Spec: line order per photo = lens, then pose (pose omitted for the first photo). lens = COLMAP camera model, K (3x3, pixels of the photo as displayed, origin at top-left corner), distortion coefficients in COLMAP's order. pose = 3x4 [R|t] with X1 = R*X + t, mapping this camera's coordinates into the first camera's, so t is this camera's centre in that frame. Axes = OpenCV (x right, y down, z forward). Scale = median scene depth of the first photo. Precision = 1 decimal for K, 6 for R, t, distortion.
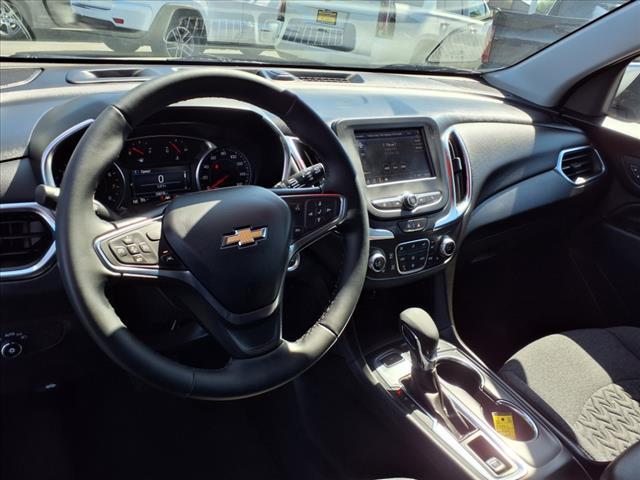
lens RADIAL K [[495.7, 0, 319.7], [0, 495.7, 240.4], [0, 0, 1]] dist [0.019664, -0.031316]
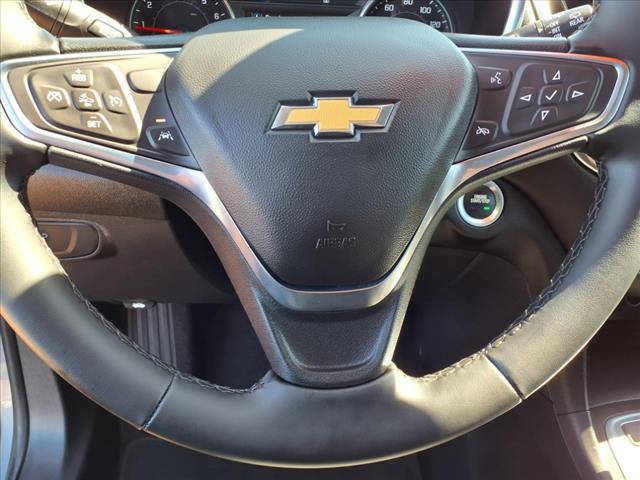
lens RADIAL K [[495.7, 0, 316.4], [0, 495.7, 229.5], [0, 0, 1]] dist [0.019664, -0.031316]
pose [[0.866955, 0.224020, -0.445201, 0.038983], [-0.177812, 0.973529, 0.143610, 0.024650], [0.465588, -0.045342, 0.883839, 0.546711]]
